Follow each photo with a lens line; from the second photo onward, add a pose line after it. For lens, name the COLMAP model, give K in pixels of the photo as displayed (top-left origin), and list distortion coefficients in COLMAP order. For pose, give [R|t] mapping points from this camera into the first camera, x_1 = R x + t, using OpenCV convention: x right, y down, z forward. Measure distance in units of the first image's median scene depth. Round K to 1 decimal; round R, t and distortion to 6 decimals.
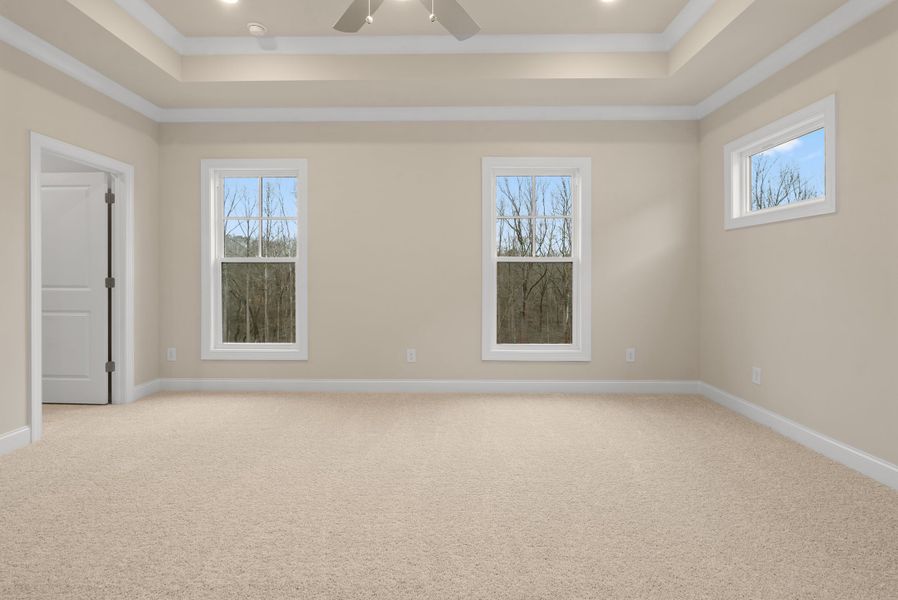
lens RADIAL K [[448.3, 0, 435.9], [0, 448.3, 277.2], [0, 0, 1]] dist [0.001160, 0.001345]
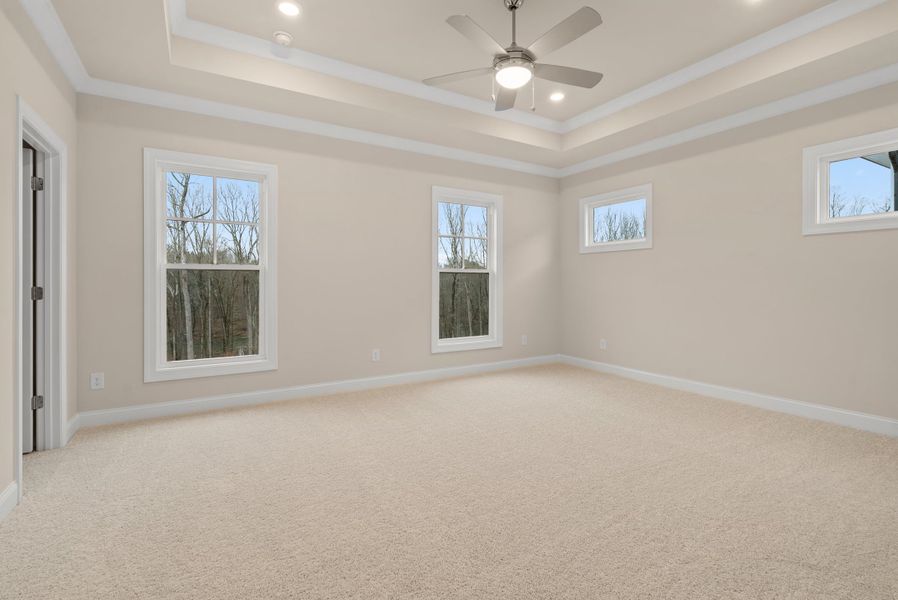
lens RADIAL K [[448.3, 0, 449.0], [0, 448.3, 290.2], [0, 0, 1]] dist [0.001160, 0.001345]
pose [[0.830875, -0.010622, 0.556357, -0.547475], [0.005724, 0.999928, 0.010543, 0.001816], [-0.556429, -0.005576, 0.830876, -0.033160]]
